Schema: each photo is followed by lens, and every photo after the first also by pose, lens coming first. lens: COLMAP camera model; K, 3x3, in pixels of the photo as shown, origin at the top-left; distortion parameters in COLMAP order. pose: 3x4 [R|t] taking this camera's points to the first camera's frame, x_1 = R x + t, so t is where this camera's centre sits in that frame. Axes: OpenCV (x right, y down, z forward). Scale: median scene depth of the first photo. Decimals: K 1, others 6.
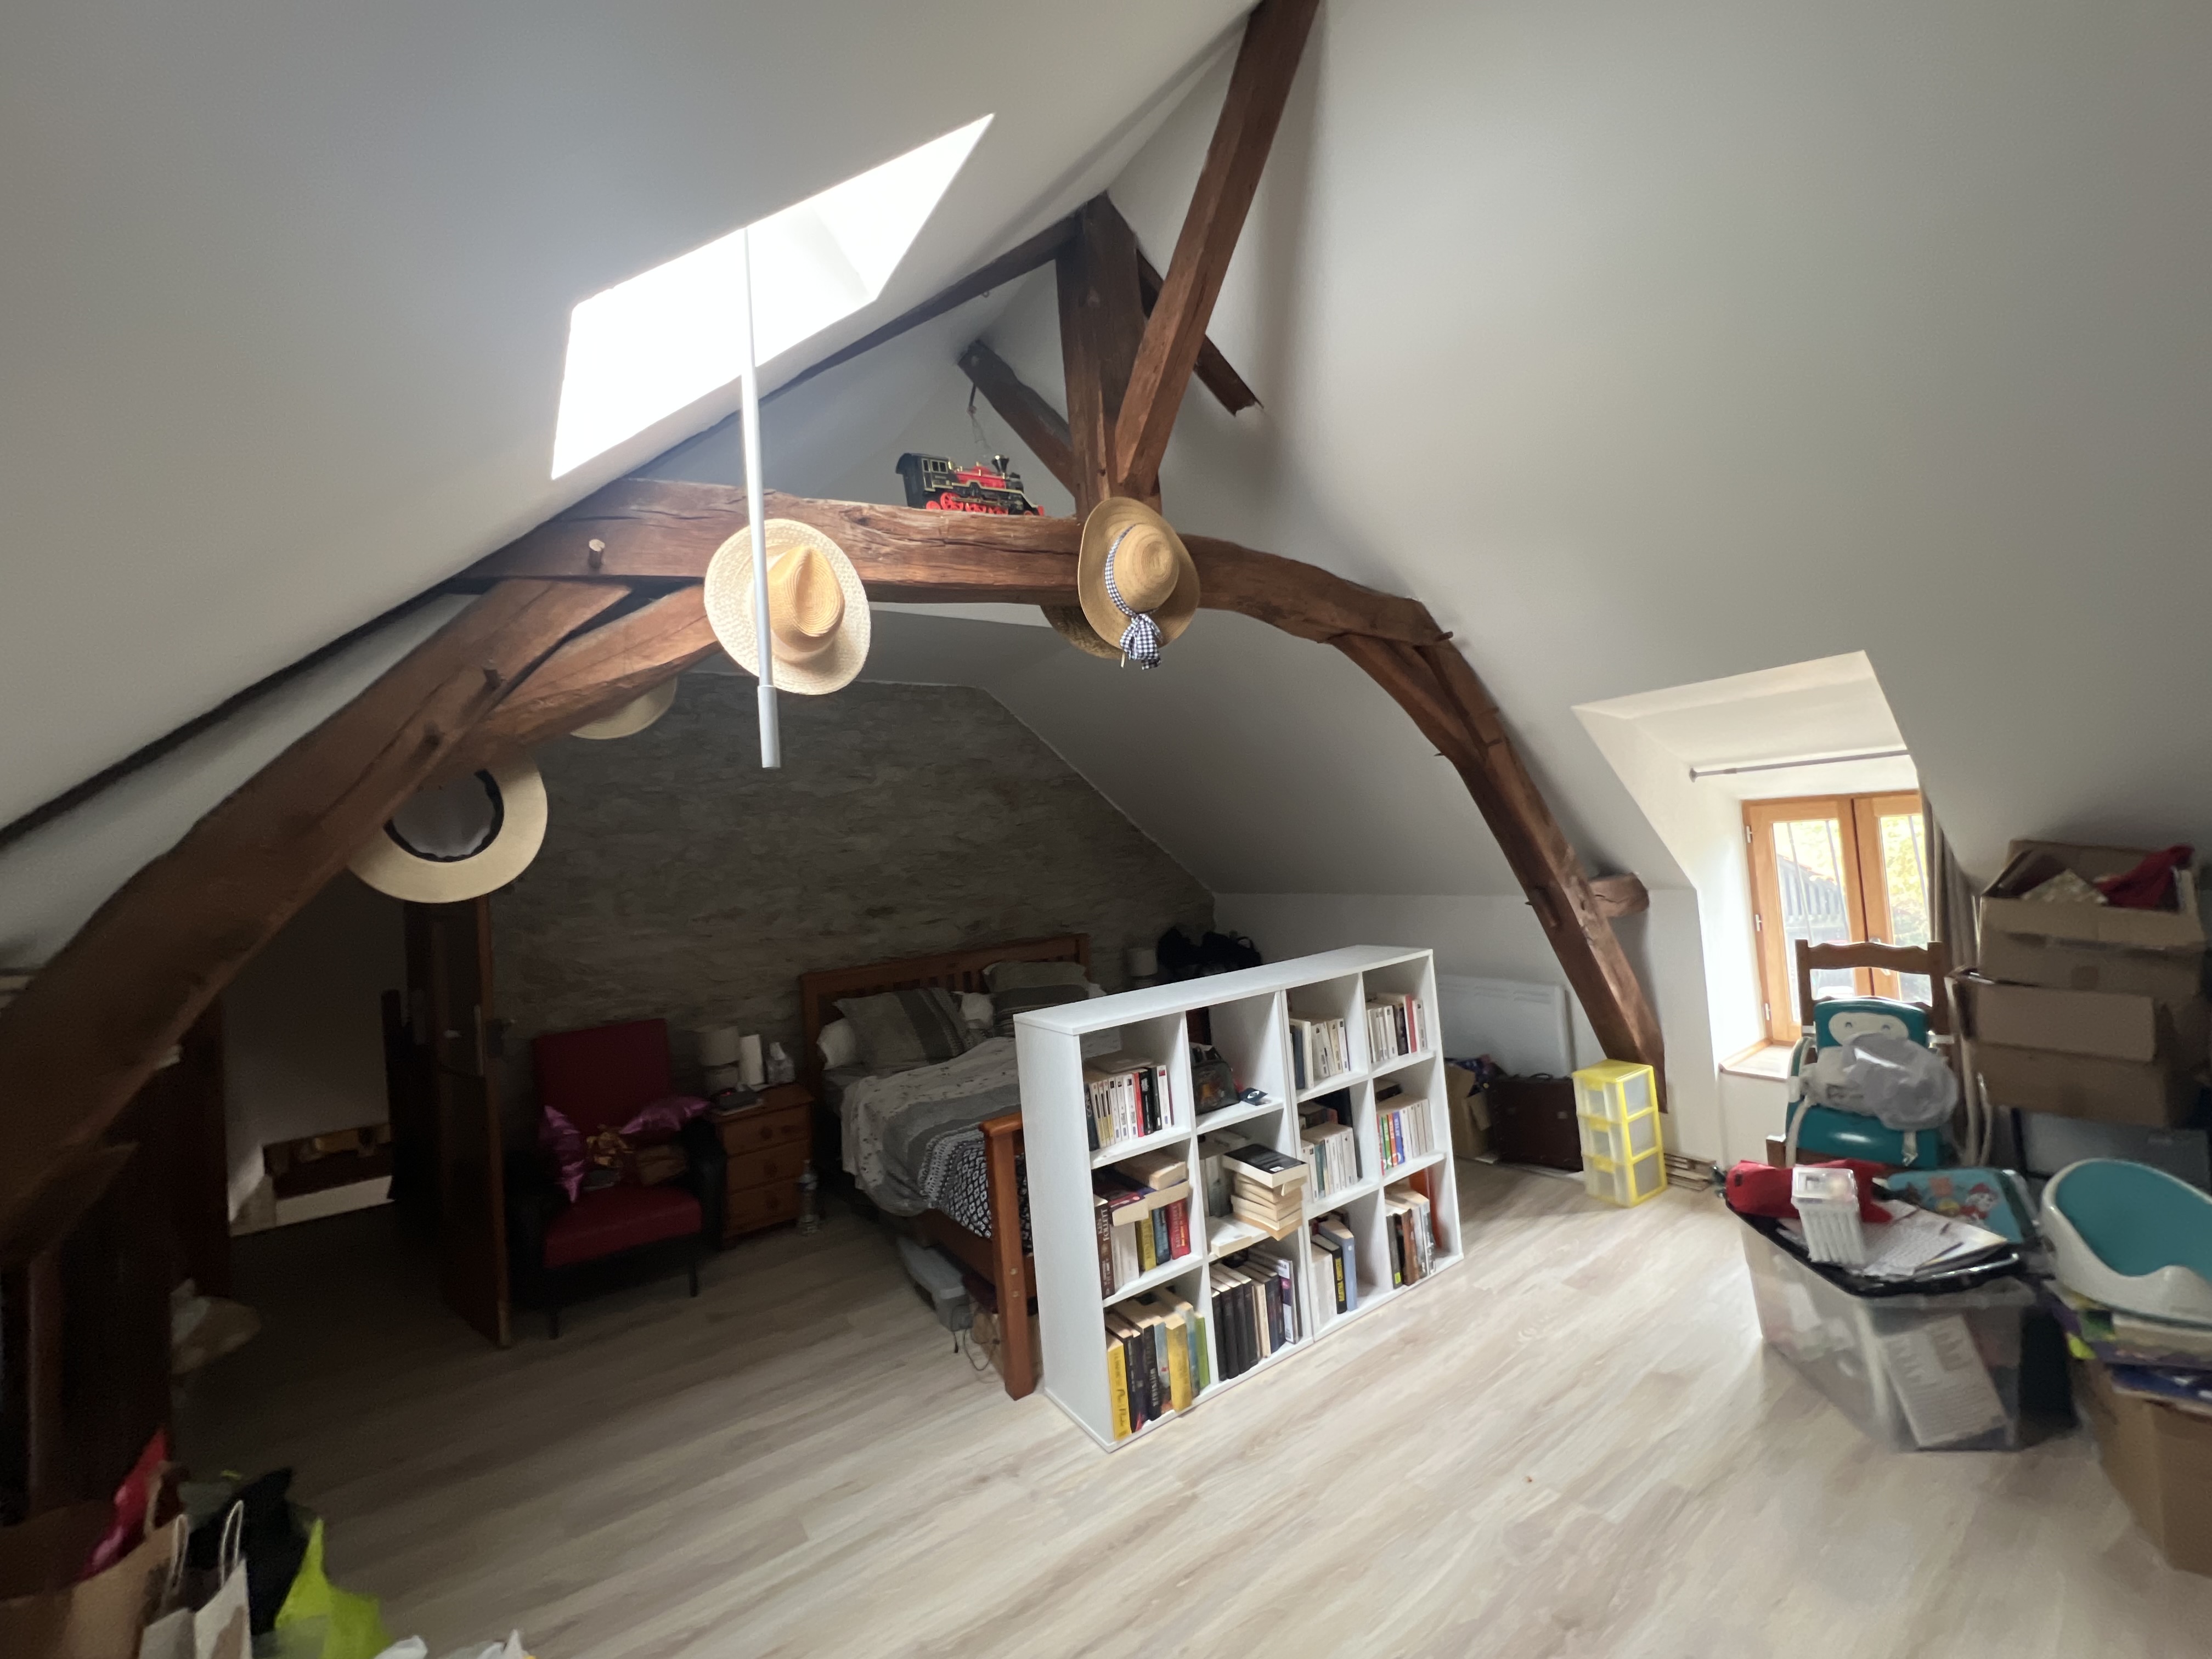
lens RADIAL K [[886.3, 0, 1105.1], [0, 886.3, 821.6], [0, 0, 1]] dist [-0.000133, 0.000433]
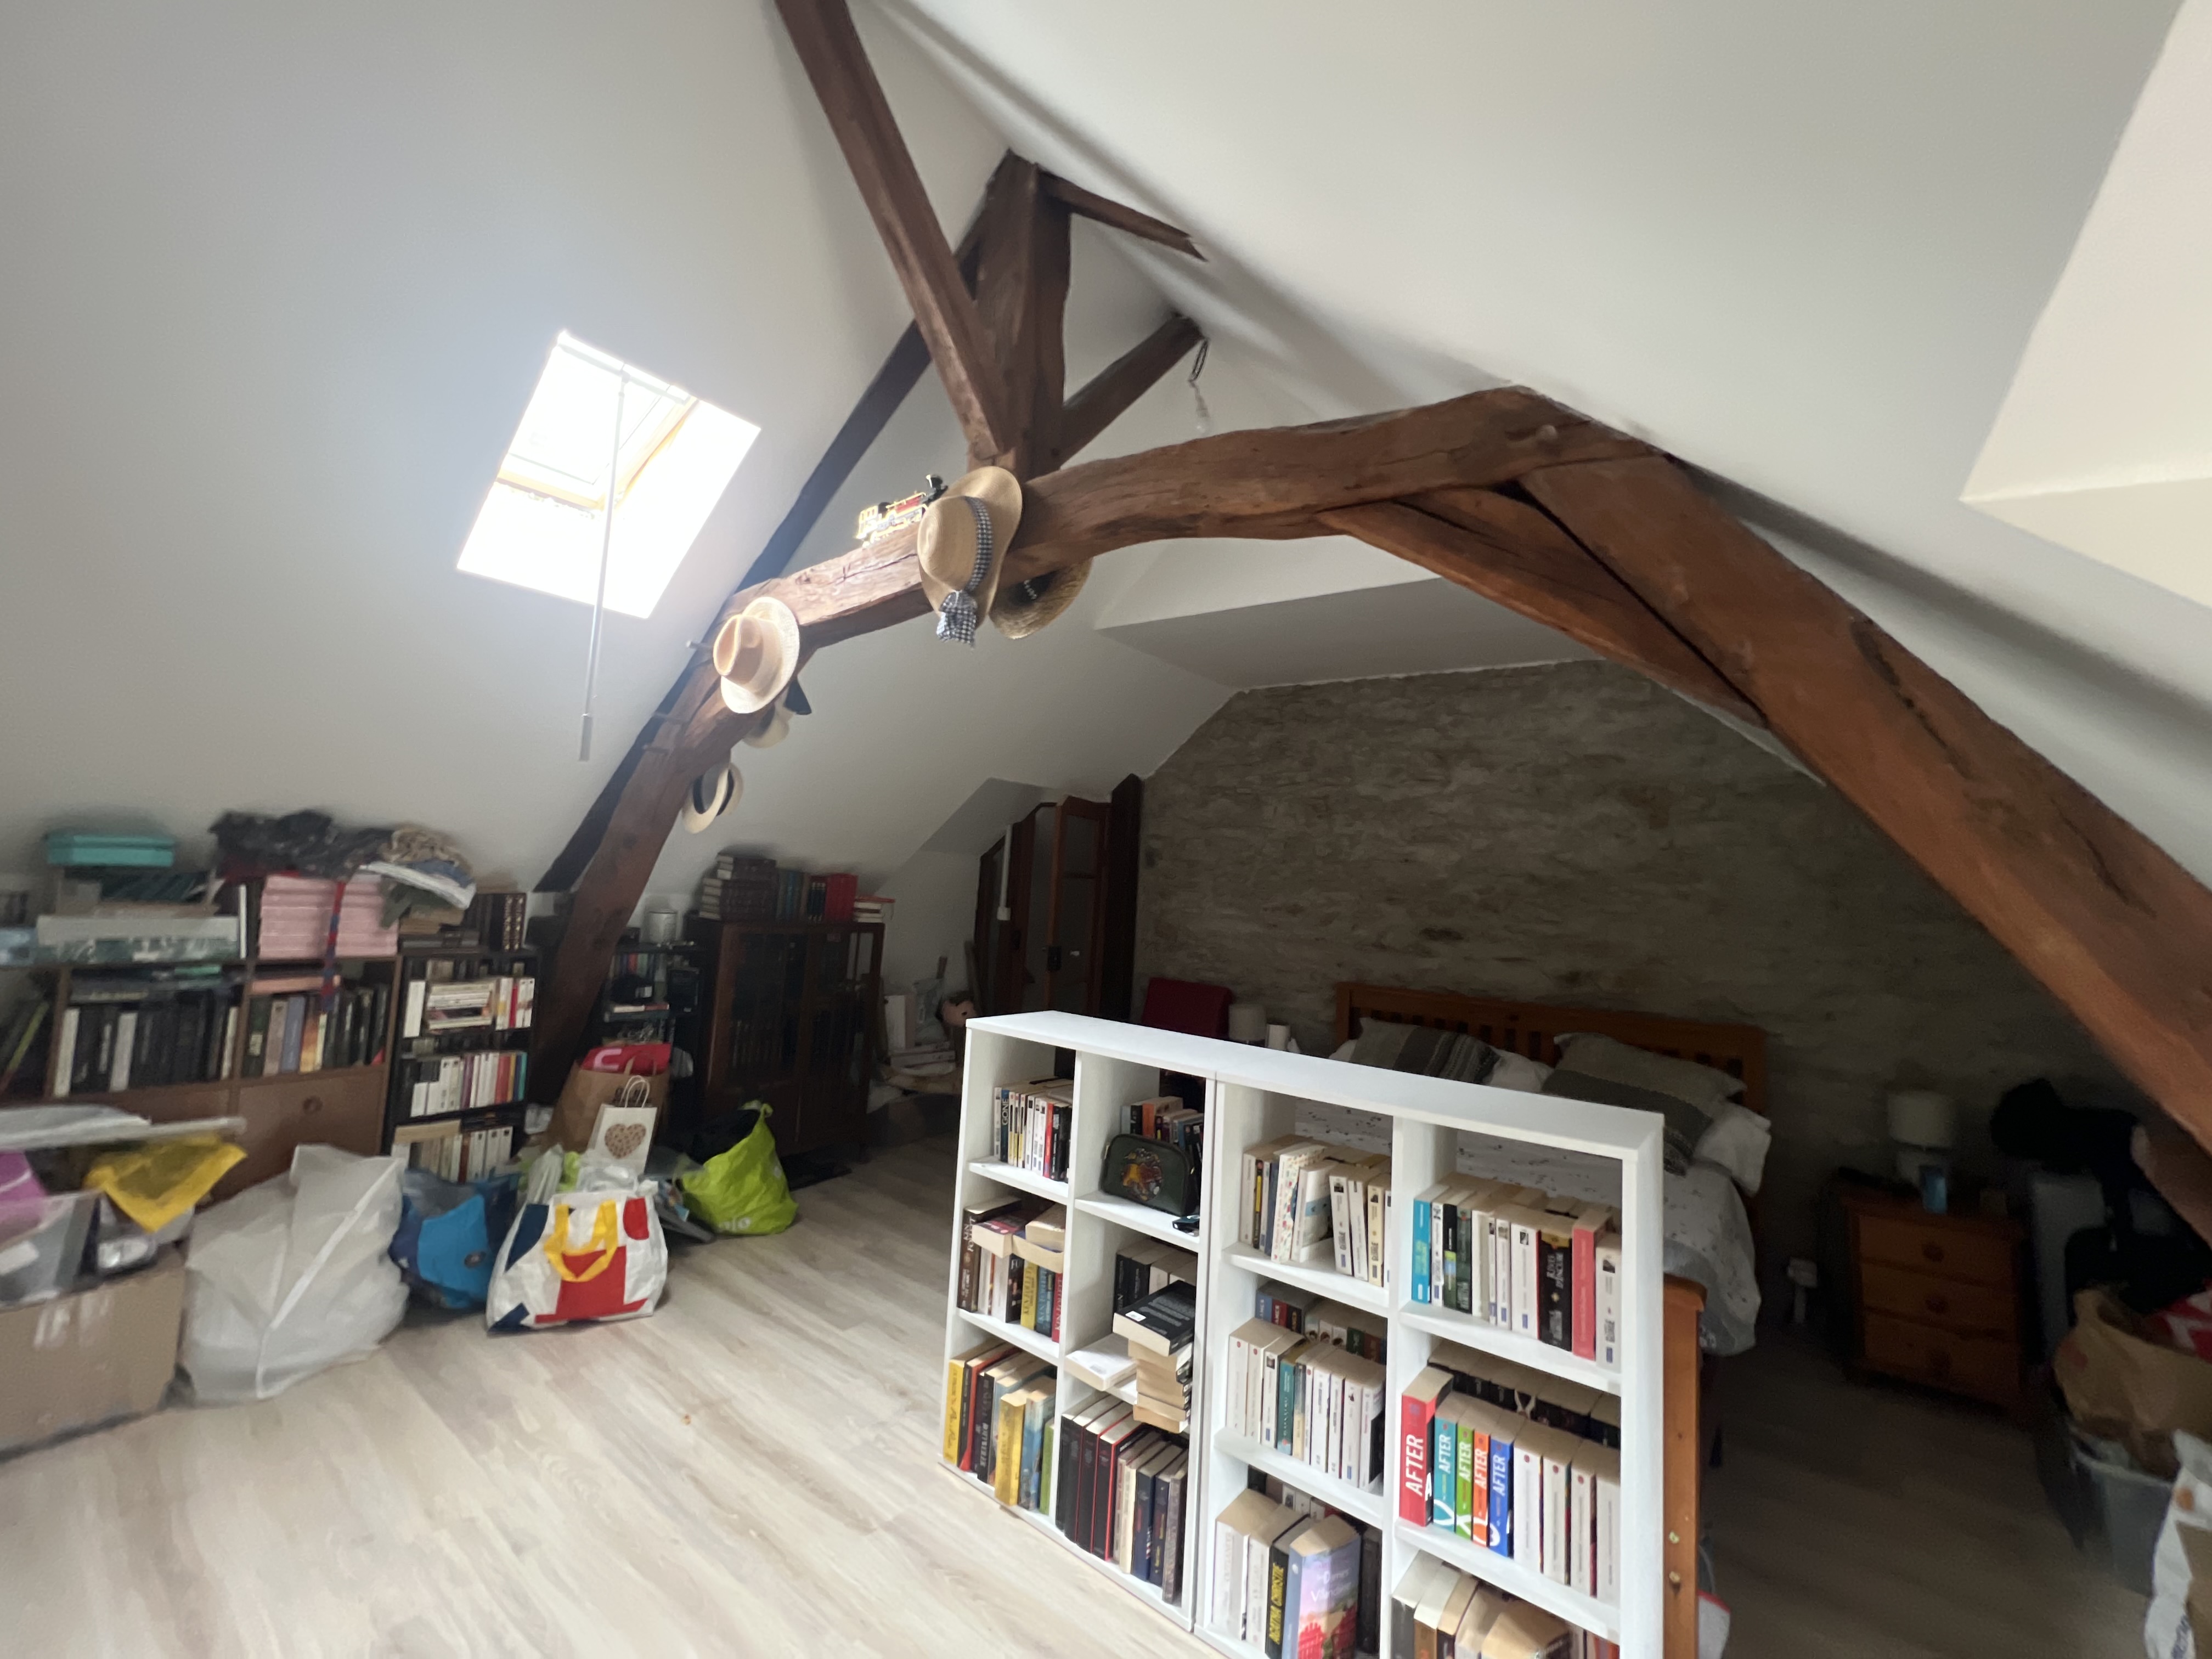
lens RADIAL K [[886.3, 0, 1105.1], [0, 886.3, 821.6], [0, 0, 1]] dist [-0.000133, 0.000433]
pose [[0.307044, 0.034424, -0.951072, 0.523808], [-0.054289, 0.998352, 0.018609, -0.008387], [0.950146, 0.045919, 0.308407, 0.459318]]
